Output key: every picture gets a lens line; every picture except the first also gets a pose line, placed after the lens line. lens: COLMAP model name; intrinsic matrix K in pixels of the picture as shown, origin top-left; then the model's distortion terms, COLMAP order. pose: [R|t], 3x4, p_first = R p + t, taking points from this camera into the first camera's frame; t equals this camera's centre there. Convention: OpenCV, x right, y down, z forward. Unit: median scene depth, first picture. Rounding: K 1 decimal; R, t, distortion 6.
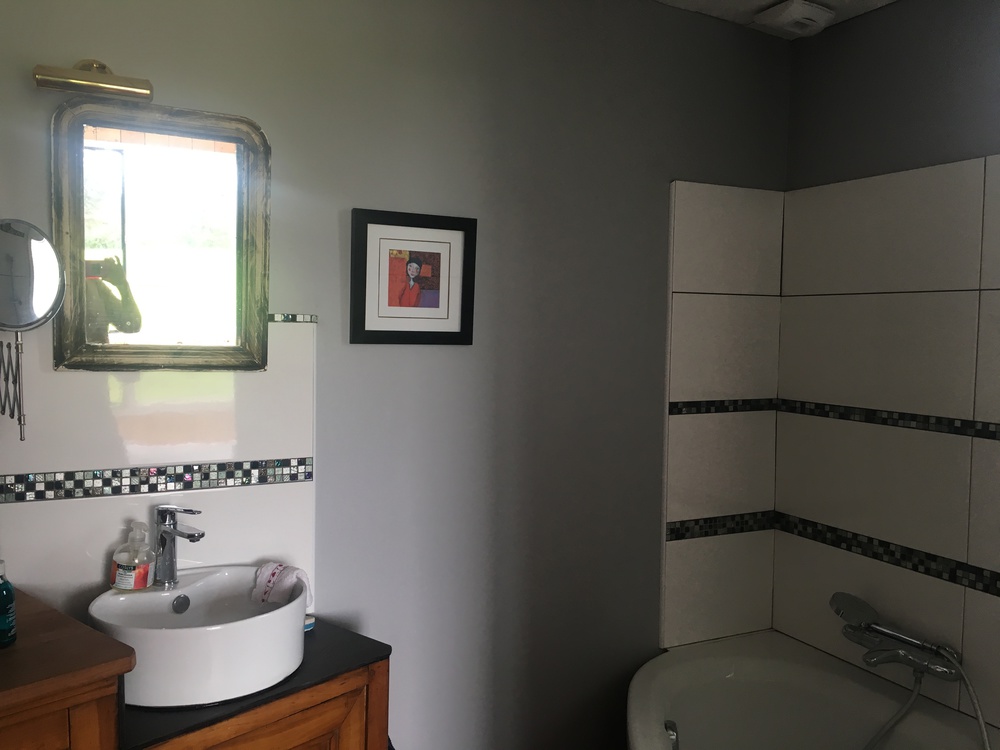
lens RADIAL K [[823.4, 0, 500.0], [0, 823.4, 375.0], [0, 0, 1]] dist [0.012224, -0.003669]
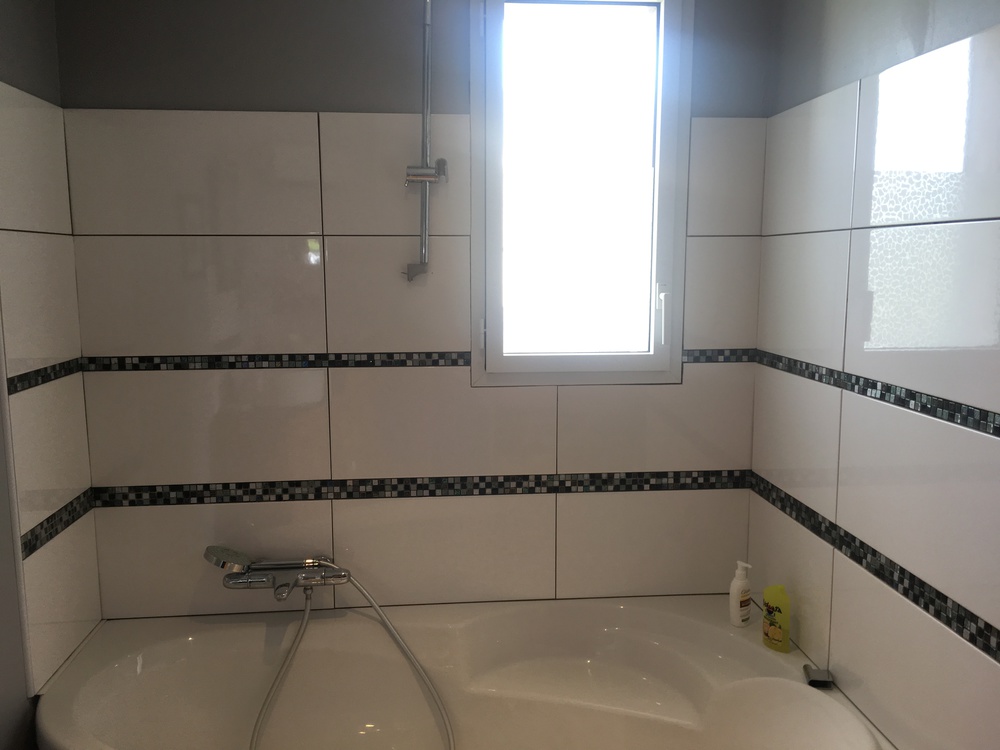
lens RADIAL K [[823.4, 0, 500.0], [0, 823.4, 375.0], [0, 0, 1]] dist [0.012224, -0.003669]
pose [[0.368772, -0.139096, 0.919054, -0.326565], [0.067439, 0.990138, 0.122794, -0.032419], [-0.927070, 0.016697, 0.374516, 0.321356]]
